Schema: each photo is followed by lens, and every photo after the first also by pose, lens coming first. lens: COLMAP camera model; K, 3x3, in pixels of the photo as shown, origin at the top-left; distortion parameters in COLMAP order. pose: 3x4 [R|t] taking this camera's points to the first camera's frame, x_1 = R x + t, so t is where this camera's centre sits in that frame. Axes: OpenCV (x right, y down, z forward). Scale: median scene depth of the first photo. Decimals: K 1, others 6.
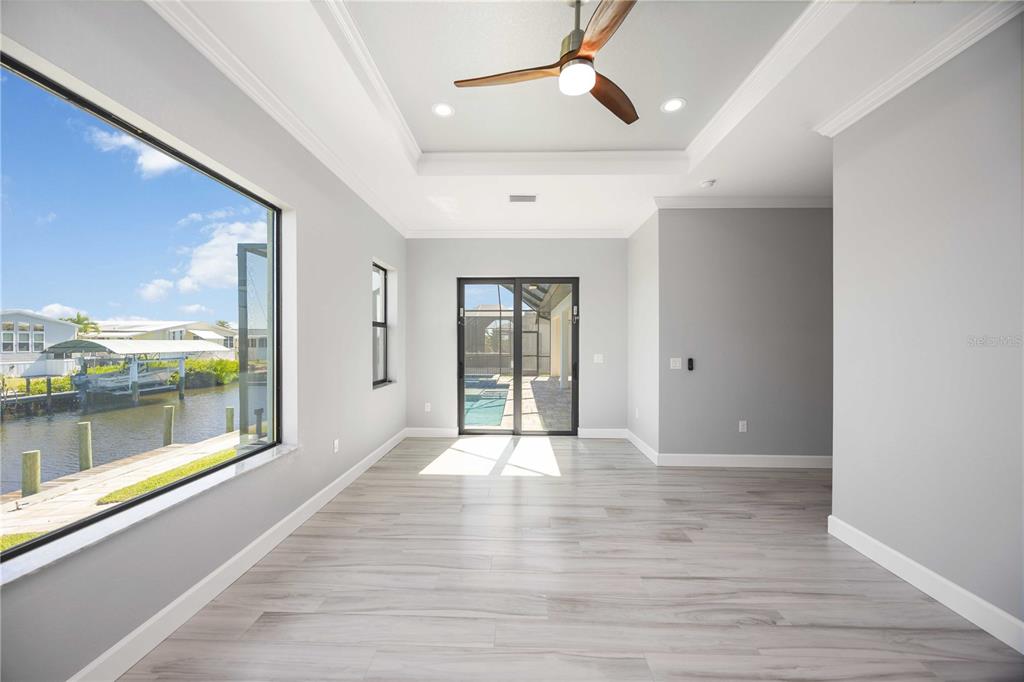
lens RADIAL K [[383.7, 0, 500.4], [0, 383.7, 341.1], [0, 0, 1]] dist [0.000506, 0.000016]
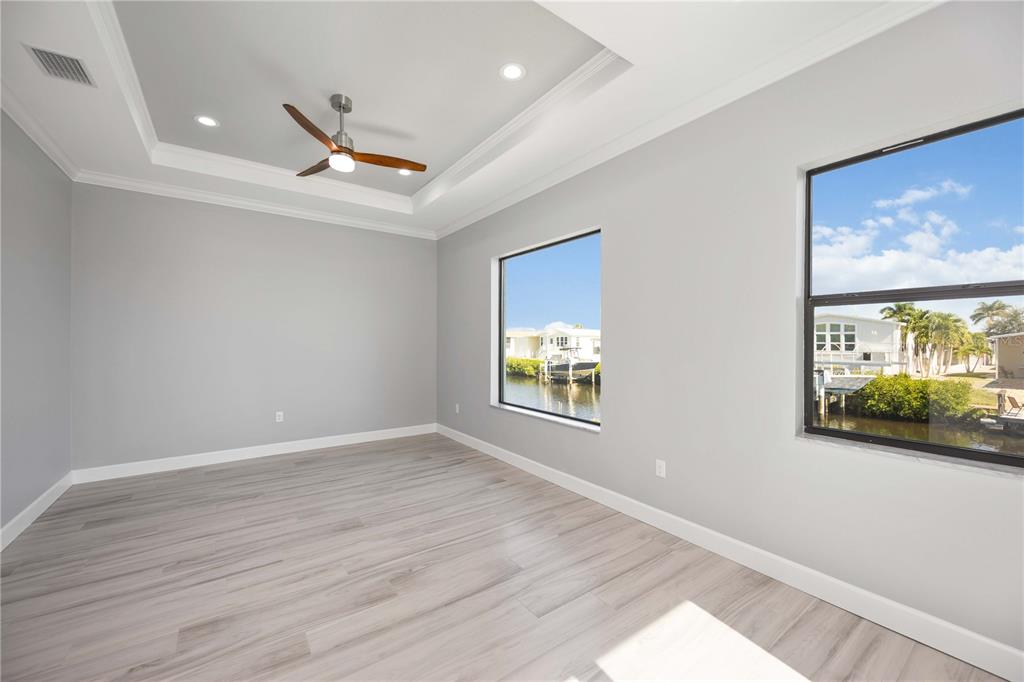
lens RADIAL K [[418.5, 0, 512.0], [0, 418.5, 341.0], [0, 0, 1]] dist [0.015458, 0.000017]
pose [[-0.788451, -0.002028, -0.615094, 0.498082], [-0.002518, 0.999997, -0.000070, -0.006350], [0.615092, 0.001494, -0.788454, 1.972935]]
